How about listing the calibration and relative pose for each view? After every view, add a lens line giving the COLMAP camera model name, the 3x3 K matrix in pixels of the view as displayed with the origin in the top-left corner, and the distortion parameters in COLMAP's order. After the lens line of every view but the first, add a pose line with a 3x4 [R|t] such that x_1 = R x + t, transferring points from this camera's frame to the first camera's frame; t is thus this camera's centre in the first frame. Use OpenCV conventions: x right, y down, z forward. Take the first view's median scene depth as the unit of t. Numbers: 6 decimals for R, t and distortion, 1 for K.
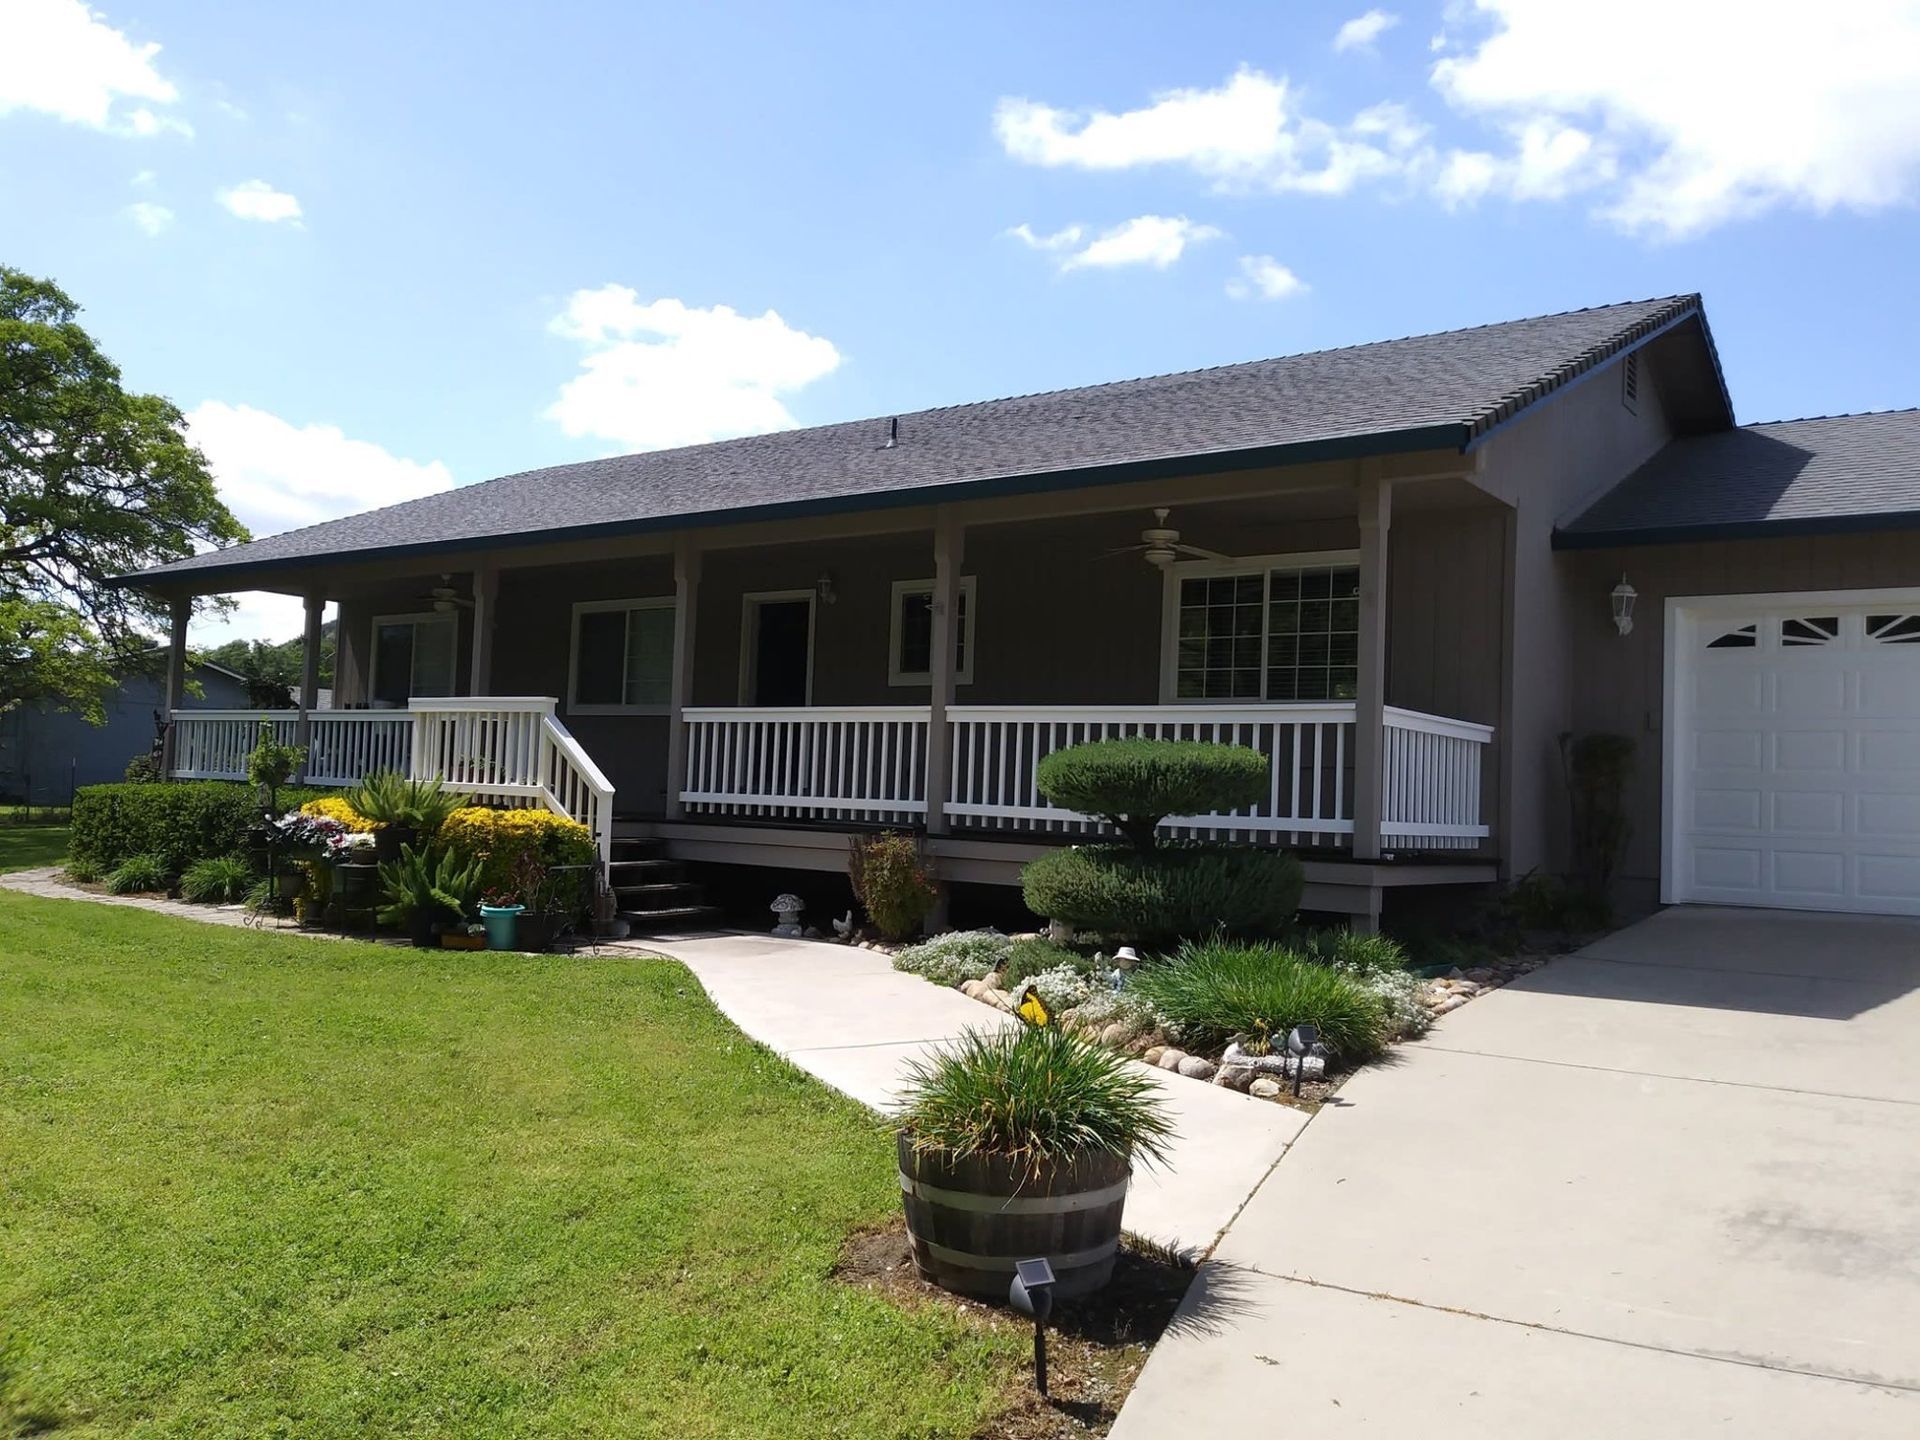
lens RADIAL K [[1495.8, 0, 960.0], [0, 1495.8, 720.0], [0, 0, 1]] dist [0.036365, -0.010640]
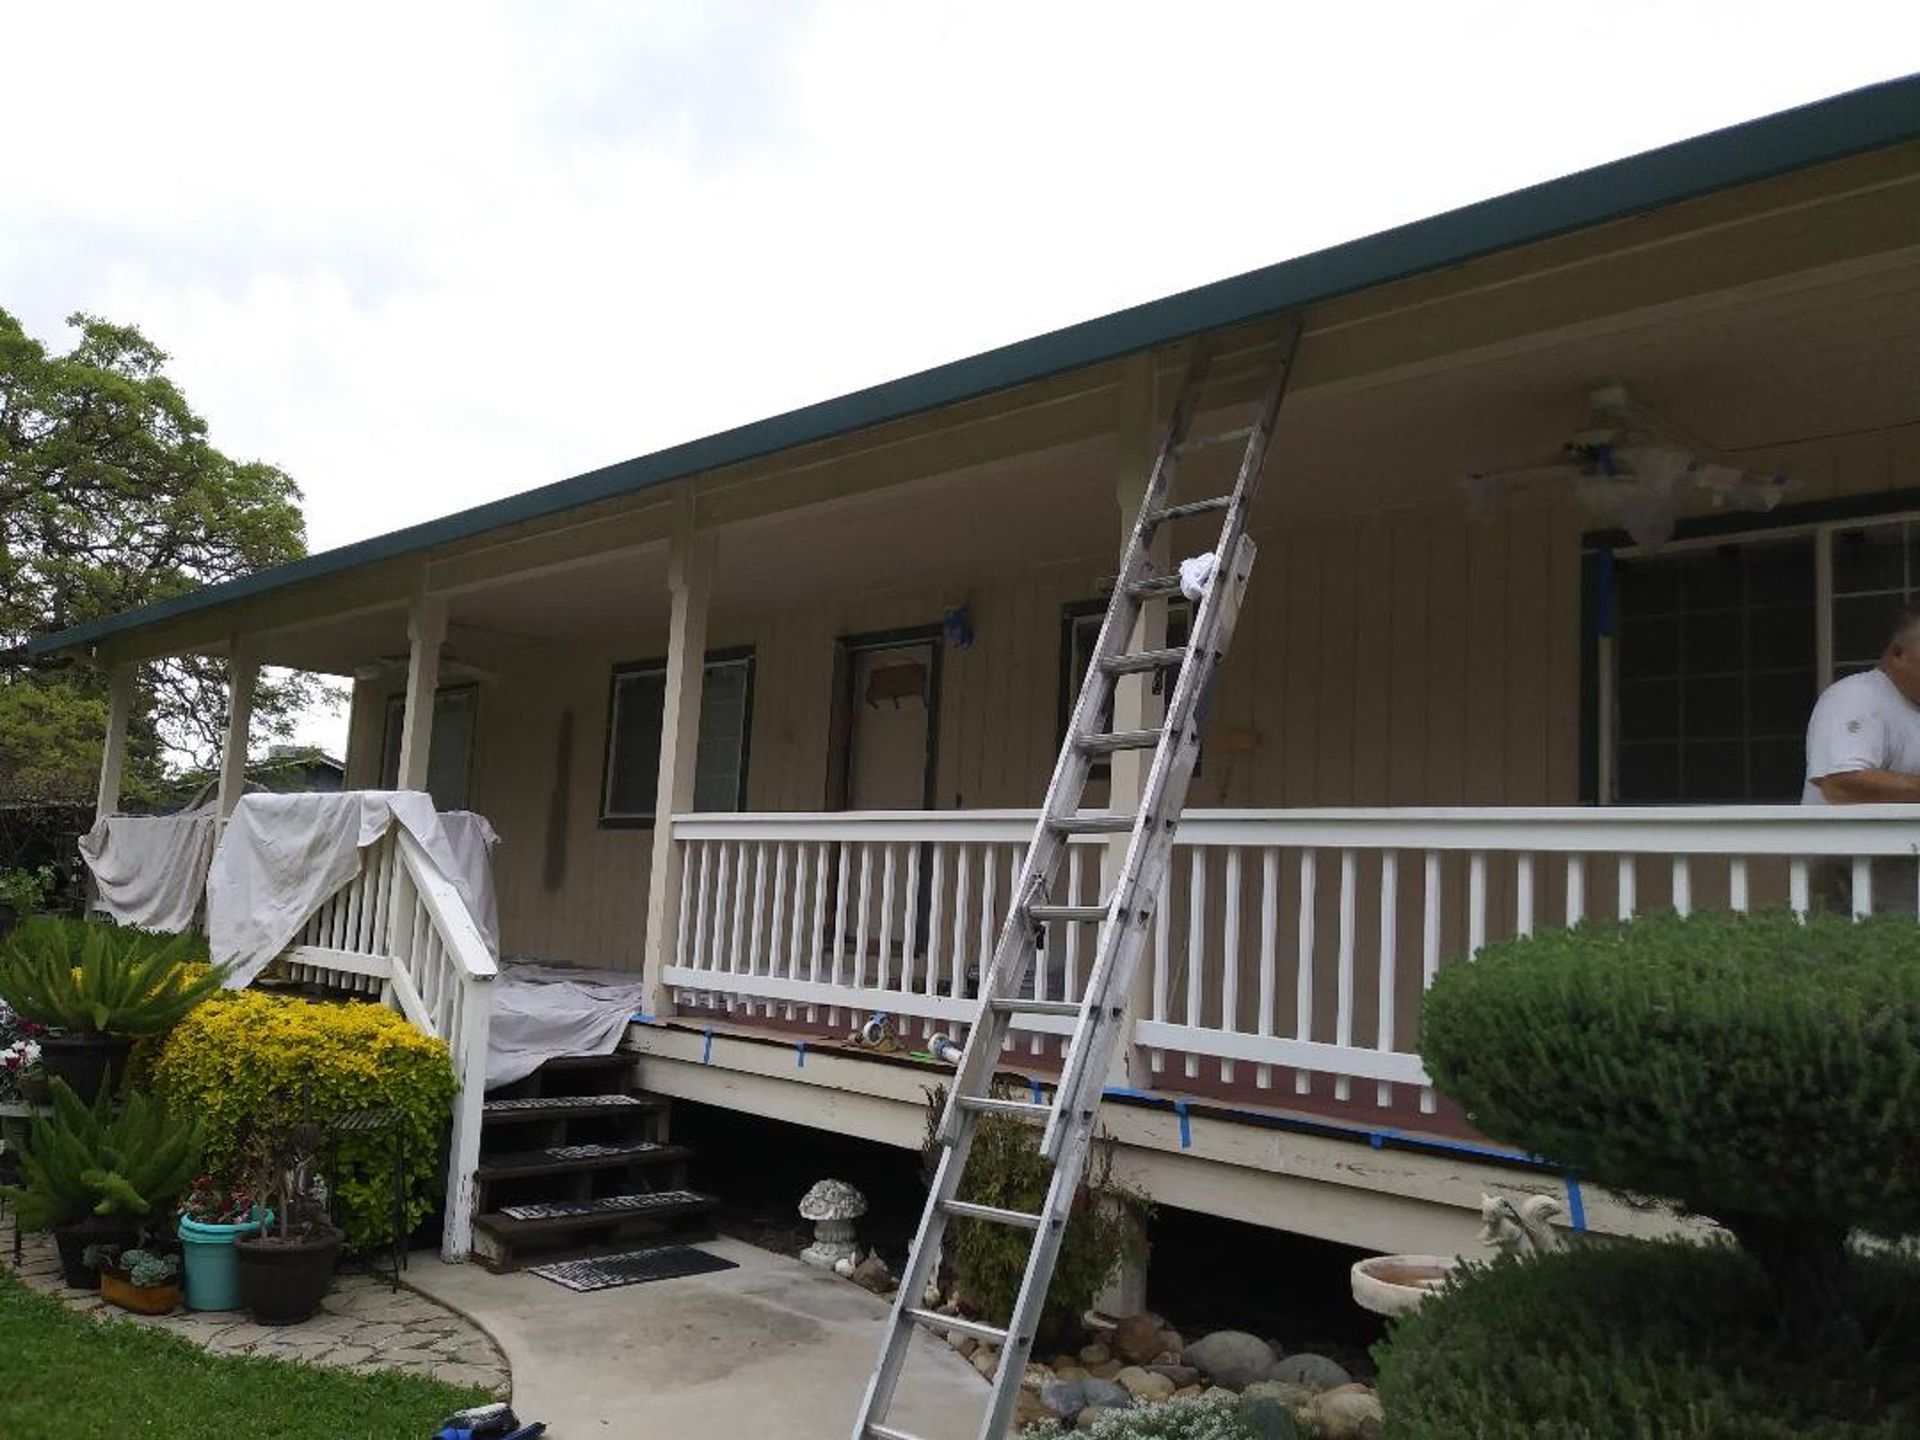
lens RADIAL K [[1495.8, 0, 960.0], [0, 1495.8, 720.0], [0, 0, 1]] dist [0.036365, -0.010640]
pose [[0.988273, -0.003820, -0.152647, 0.005271], [-0.008042, 0.996998, -0.077015, -0.000291], [0.152483, 0.077339, 0.985275, 0.460947]]
